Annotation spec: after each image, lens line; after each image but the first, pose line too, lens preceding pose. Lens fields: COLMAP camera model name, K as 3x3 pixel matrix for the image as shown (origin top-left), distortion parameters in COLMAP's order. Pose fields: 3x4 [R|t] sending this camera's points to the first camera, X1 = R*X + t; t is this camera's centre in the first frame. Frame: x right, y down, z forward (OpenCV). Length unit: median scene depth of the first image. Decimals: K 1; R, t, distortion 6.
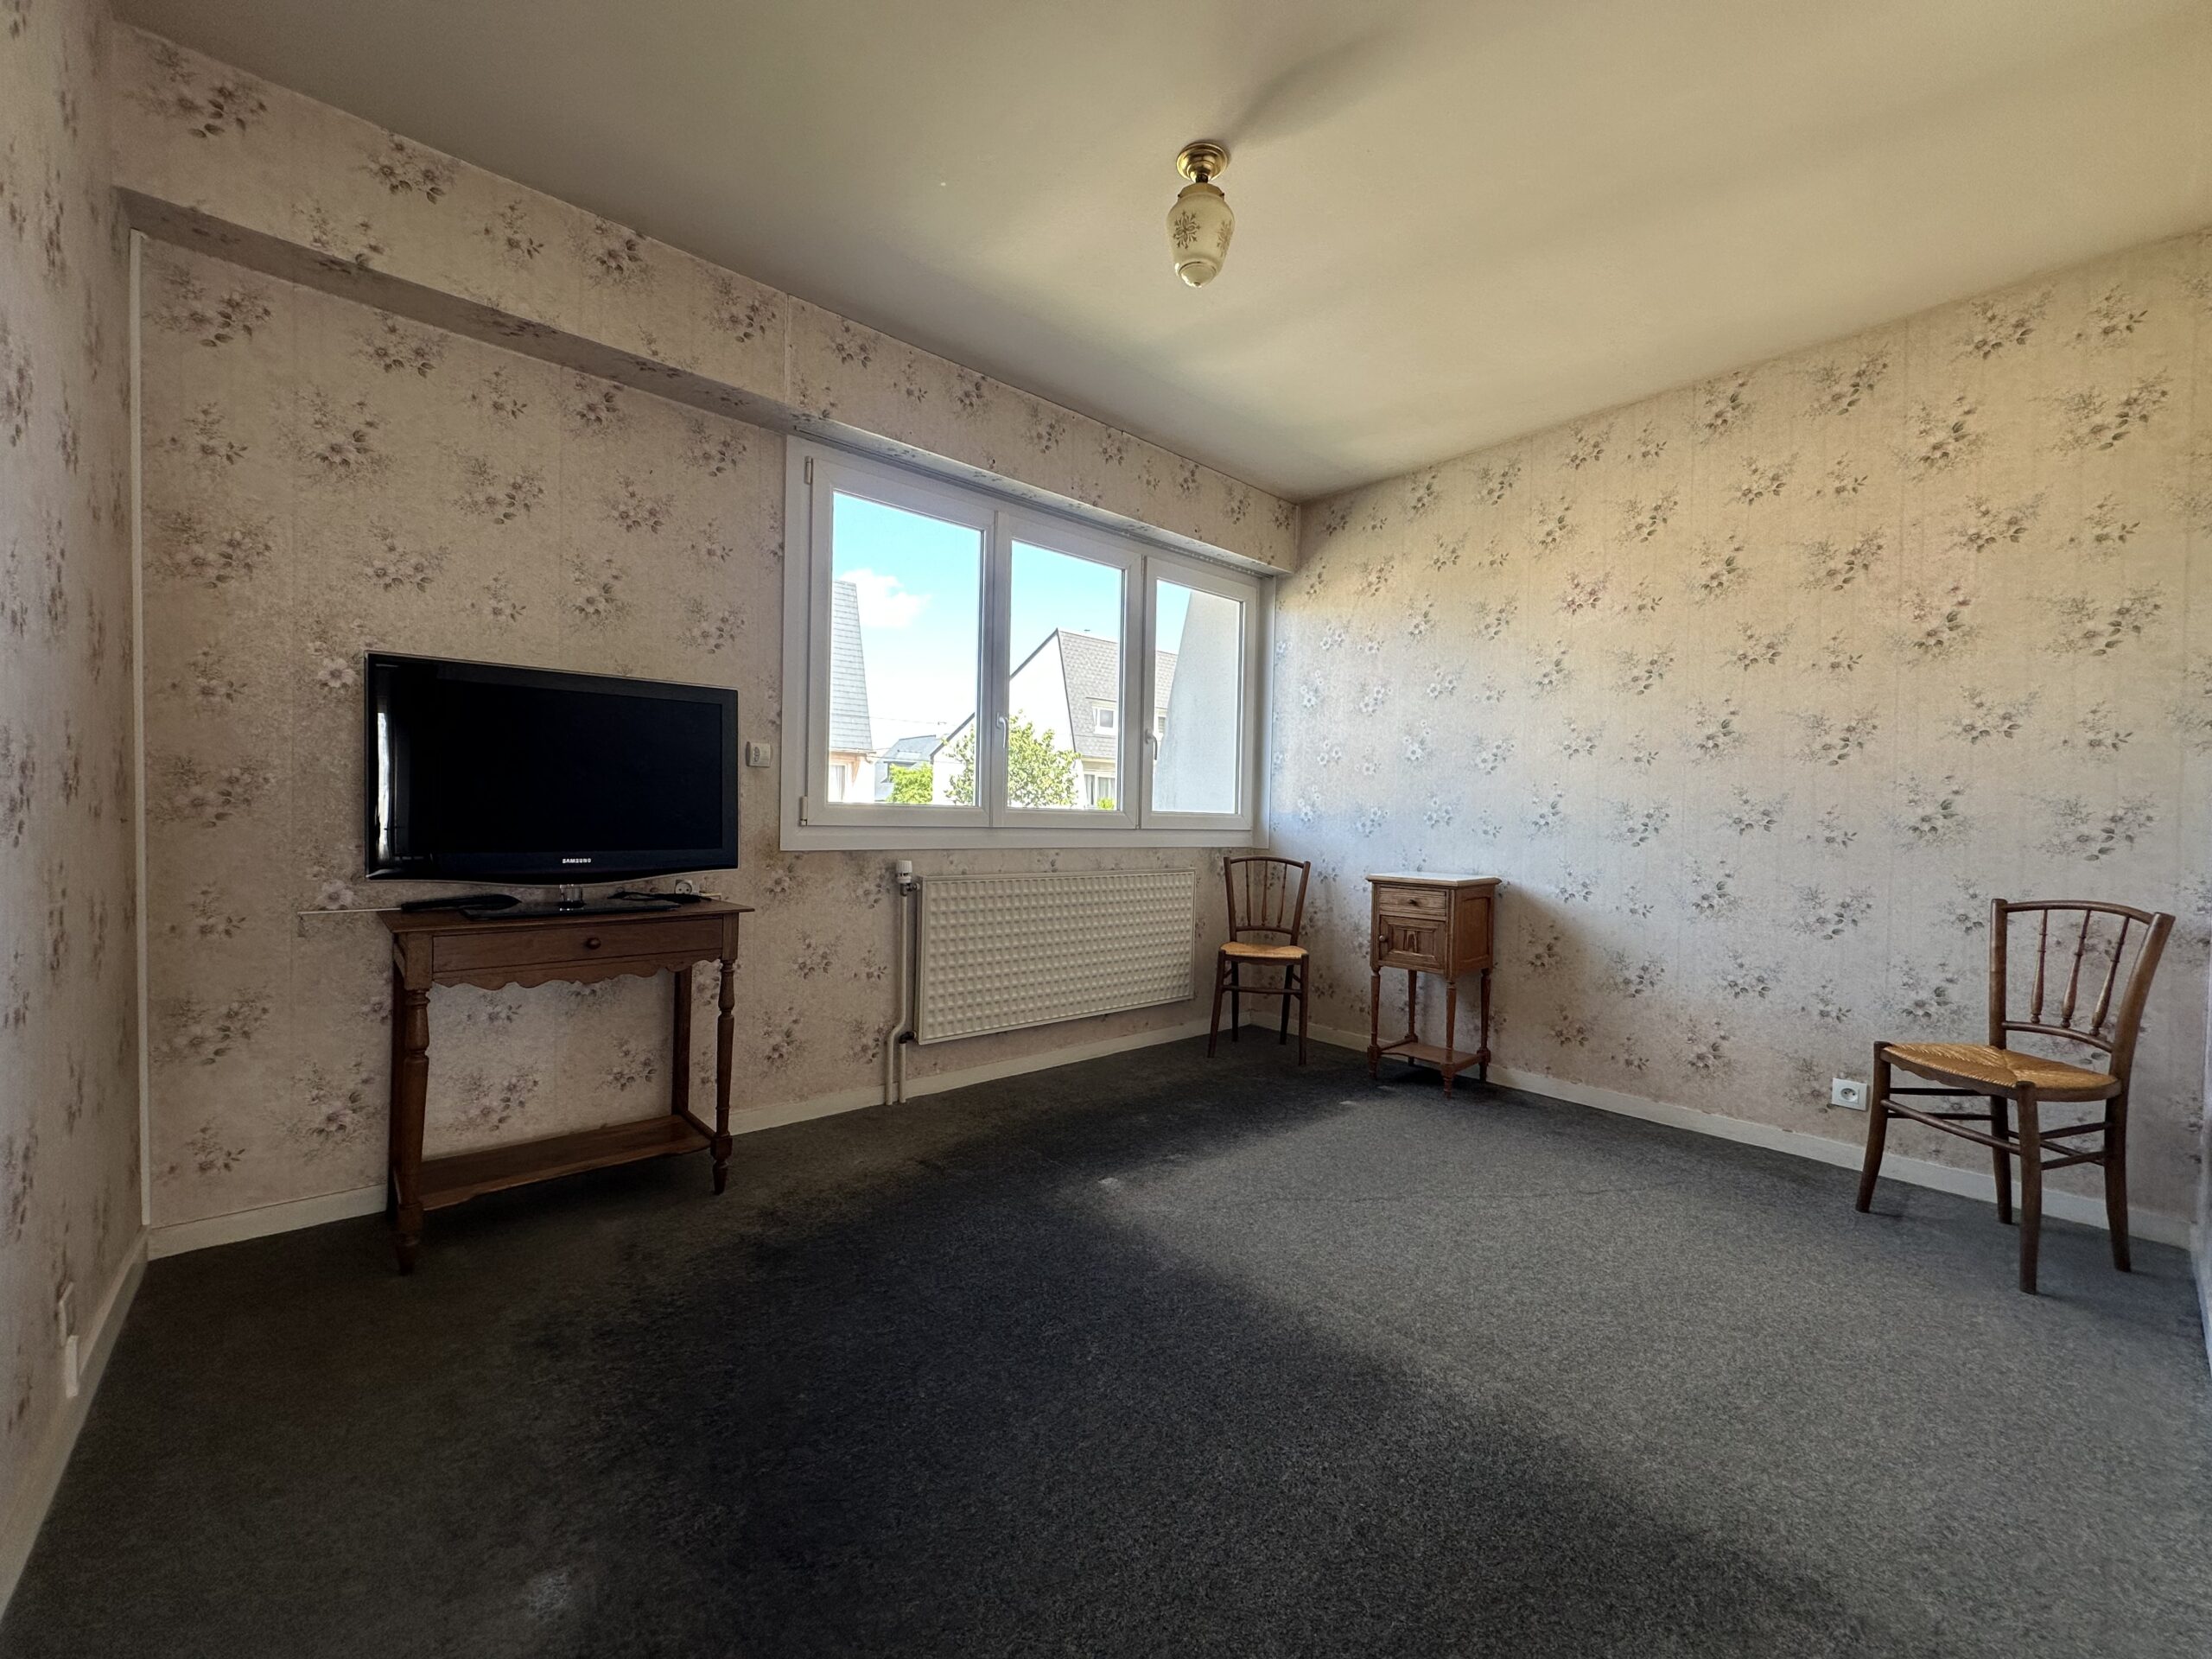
lens RADIAL K [[878.2, 0, 1107.5], [0, 878.2, 829.1], [0, 0, 1]] dist [-0.002576, 0.000874]
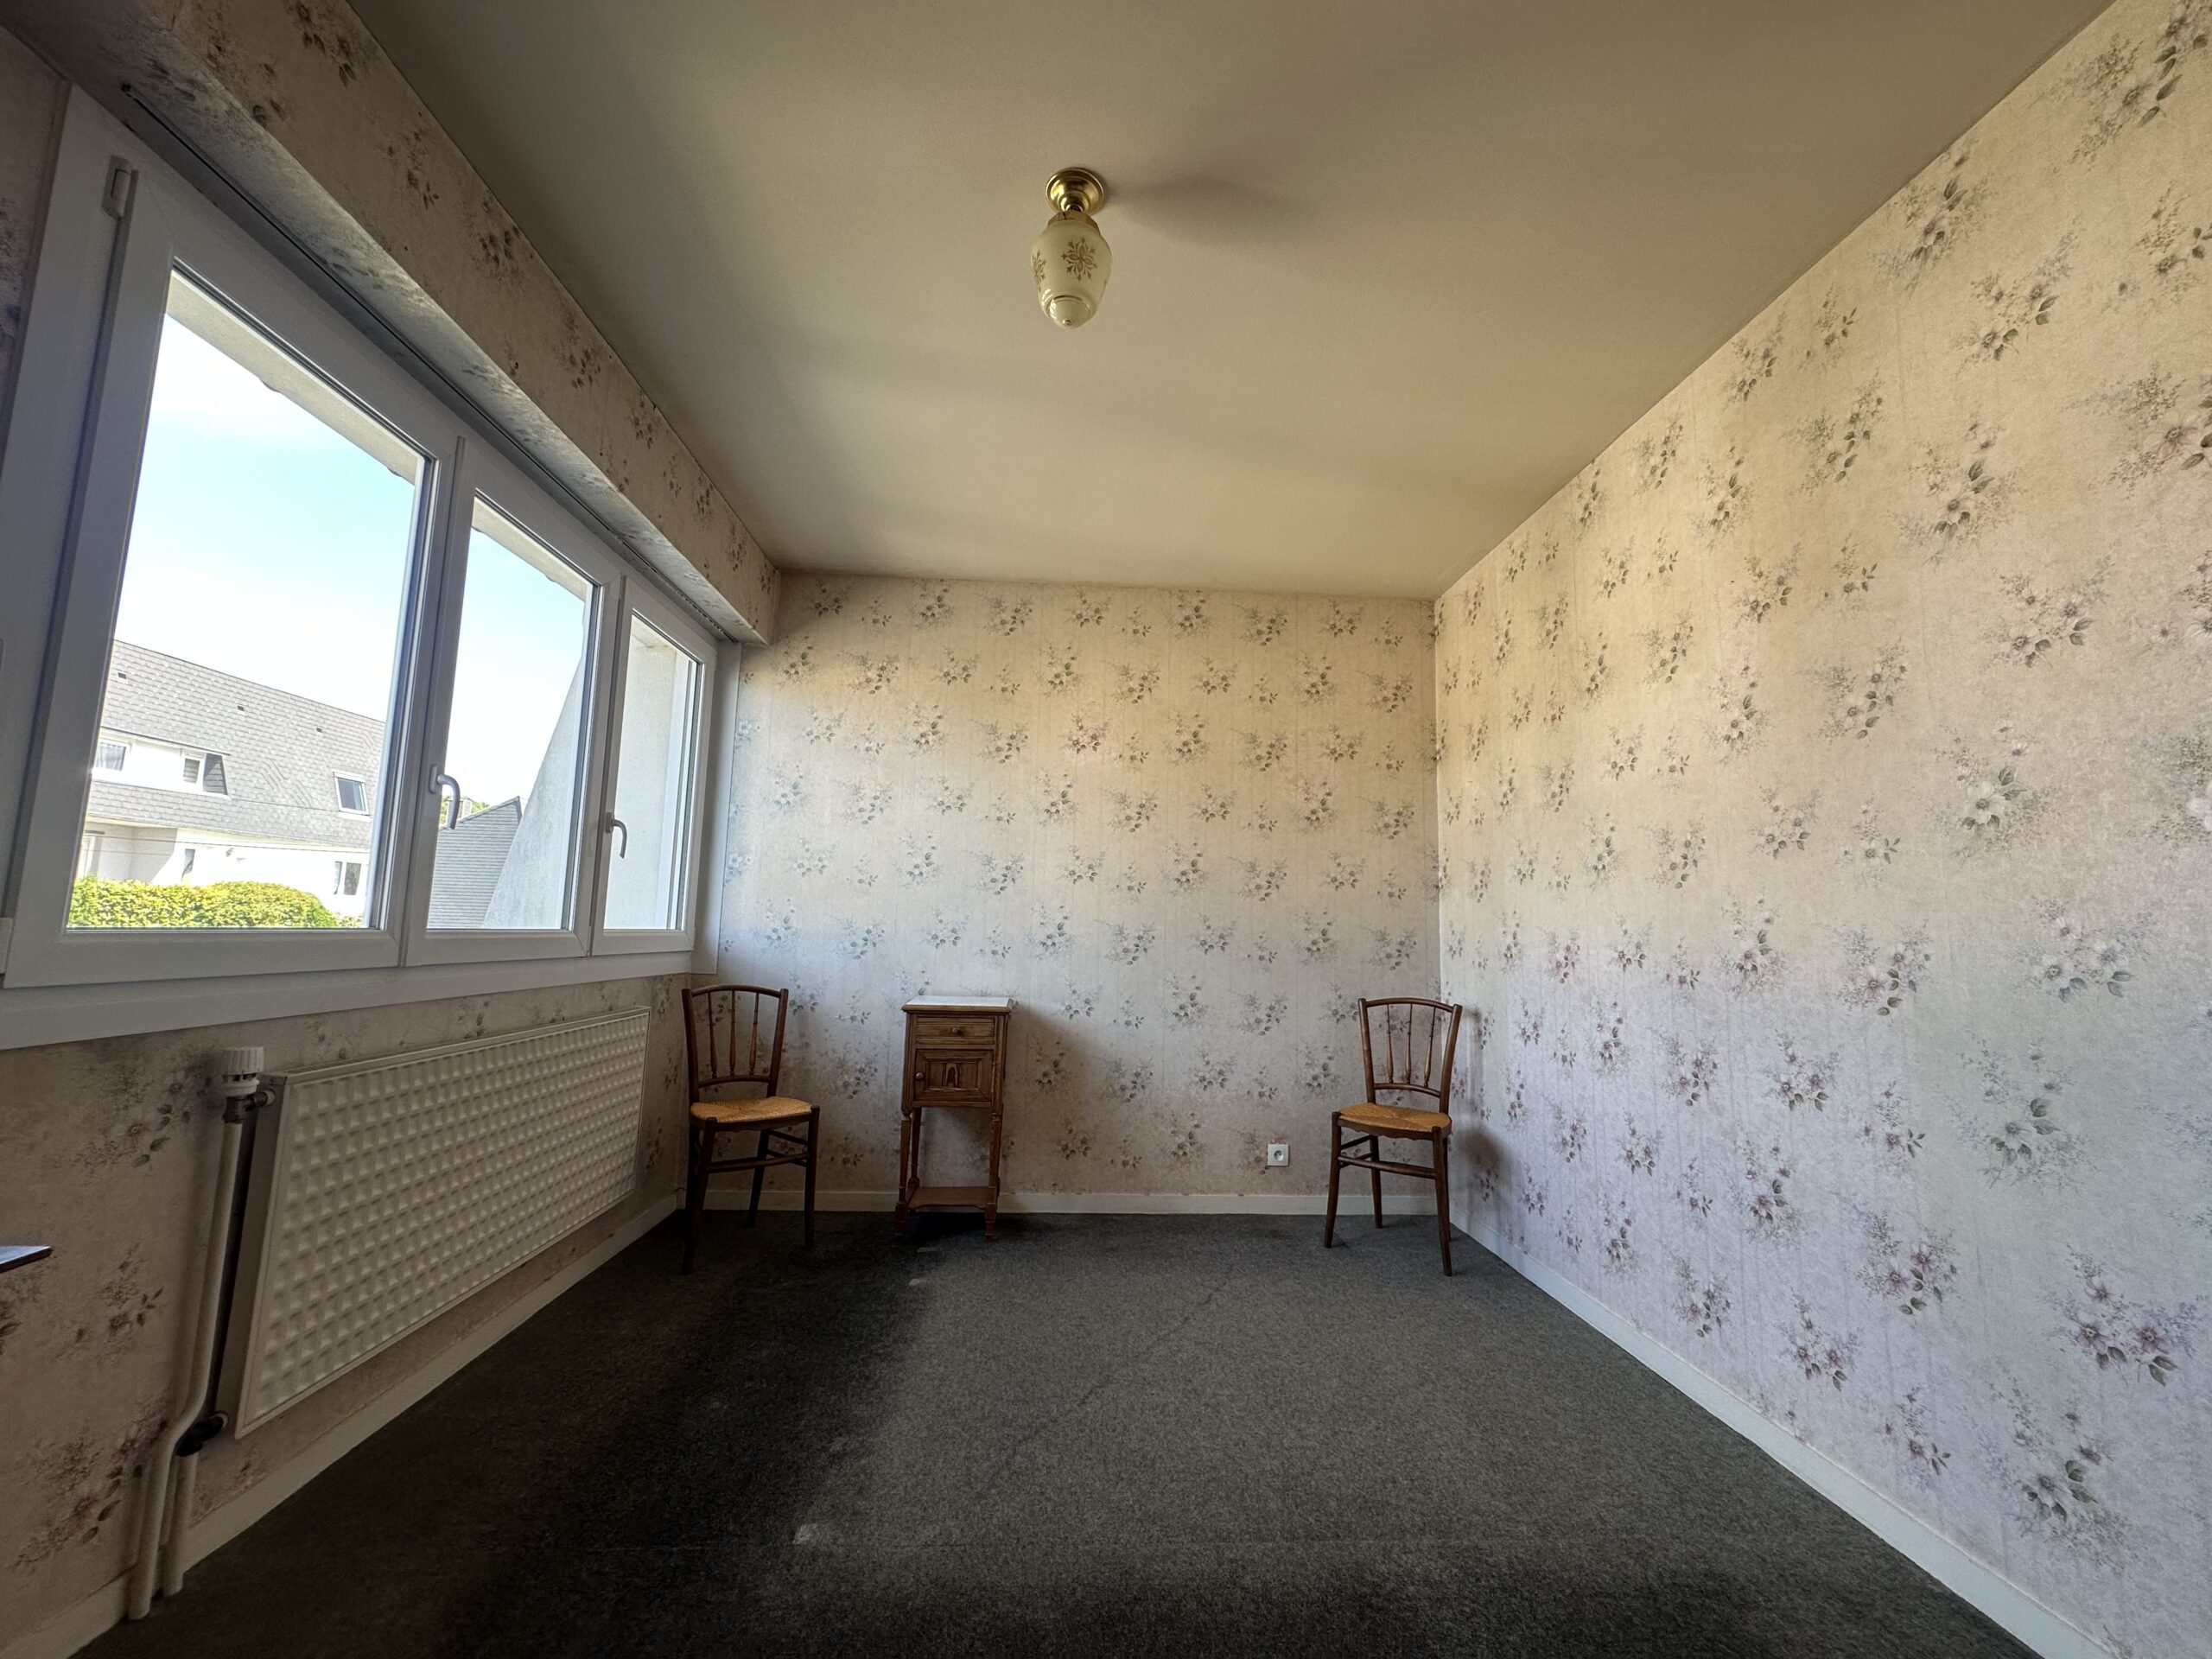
lens RADIAL K [[878.2, 0, 1107.7], [0, 878.2, 830.7], [0, 0, 1]] dist [-0.002576, 0.000874]
pose [[0.619018, 0.084935, 0.780771, -0.316430], [-0.002728, 0.994362, -0.106007, -0.032282], [-0.785372, 0.063490, 0.615759, 0.313099]]
